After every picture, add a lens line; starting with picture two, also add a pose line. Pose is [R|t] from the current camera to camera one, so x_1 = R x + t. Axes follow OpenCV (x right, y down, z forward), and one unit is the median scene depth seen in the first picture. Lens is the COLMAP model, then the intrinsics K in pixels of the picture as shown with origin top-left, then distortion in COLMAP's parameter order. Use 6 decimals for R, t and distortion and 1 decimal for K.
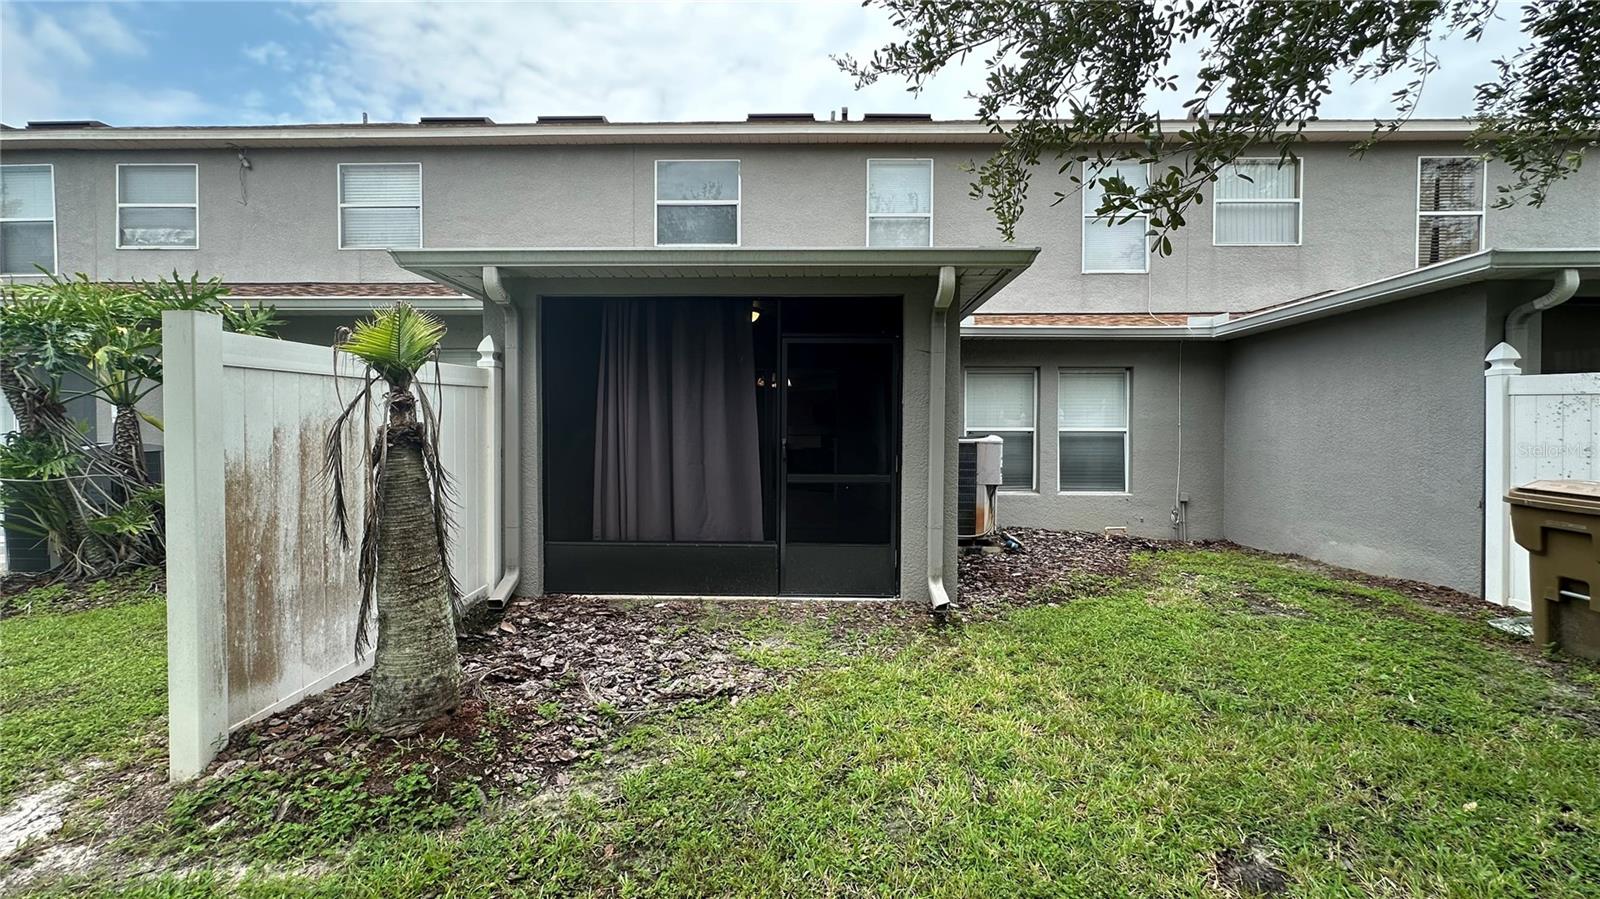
lens RADIAL K [[635.5, 0, 800.0], [0, 635.5, 449.5], [0, 0, 1]] dist [-0.001253, -0.000163]
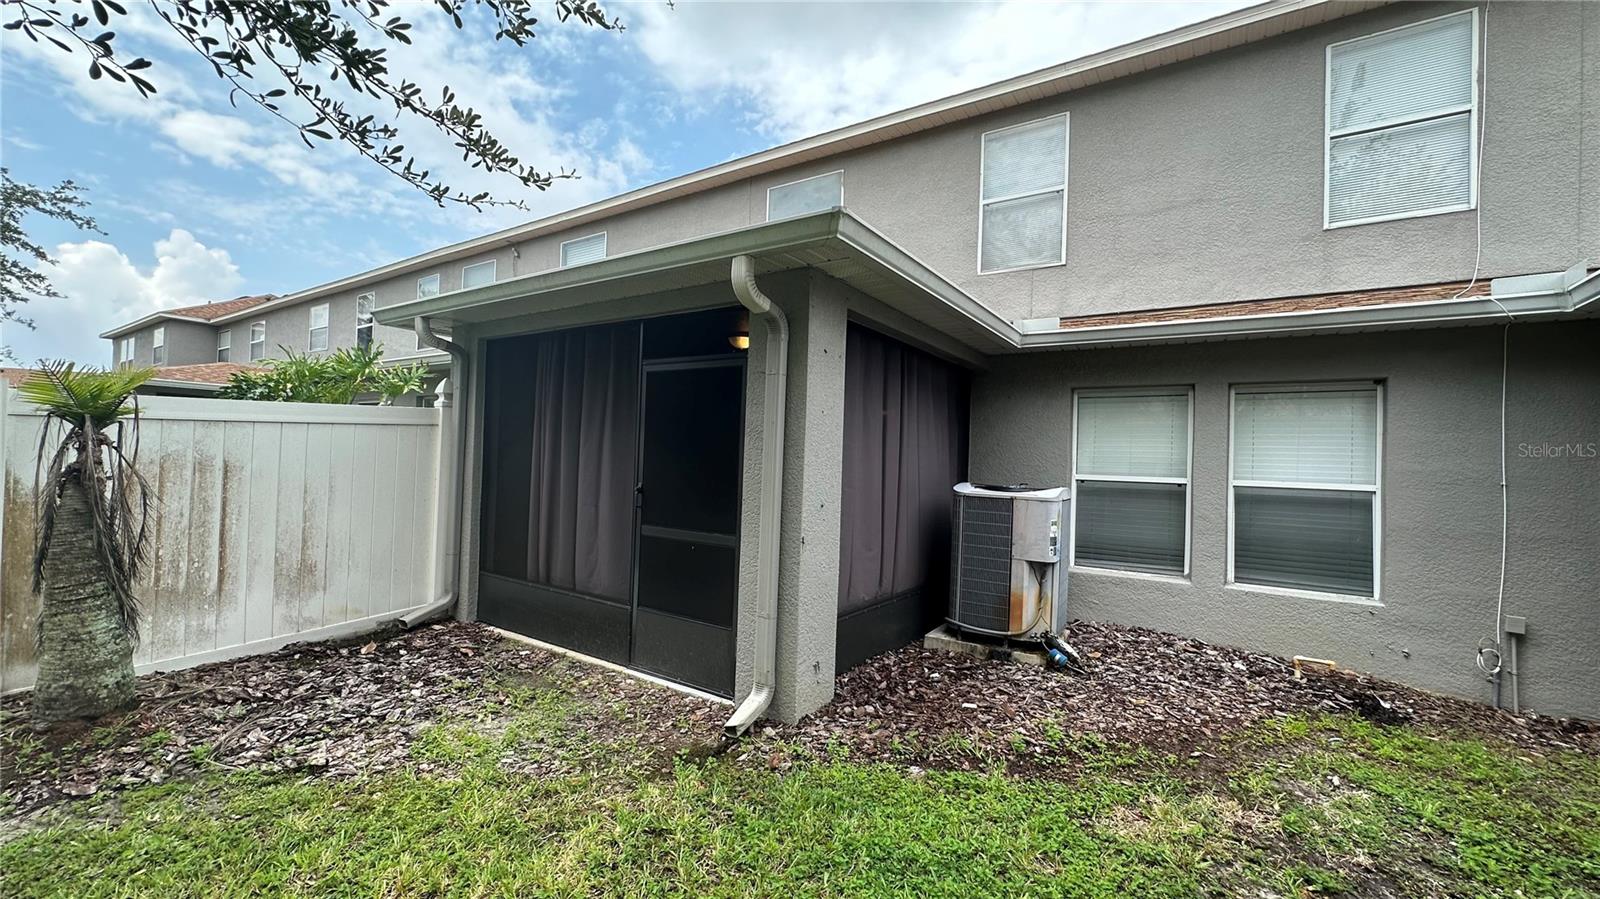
lens RADIAL K [[635.5, 0, 800.0], [0, 635.5, 449.5], [0, 0, 1]] dist [-0.001253, -0.000163]
pose [[0.843405, 0.014989, -0.537070, 0.450053], [-0.040094, 0.998579, -0.035094, -0.029704], [0.535781, 0.051132, 0.842807, 0.287146]]
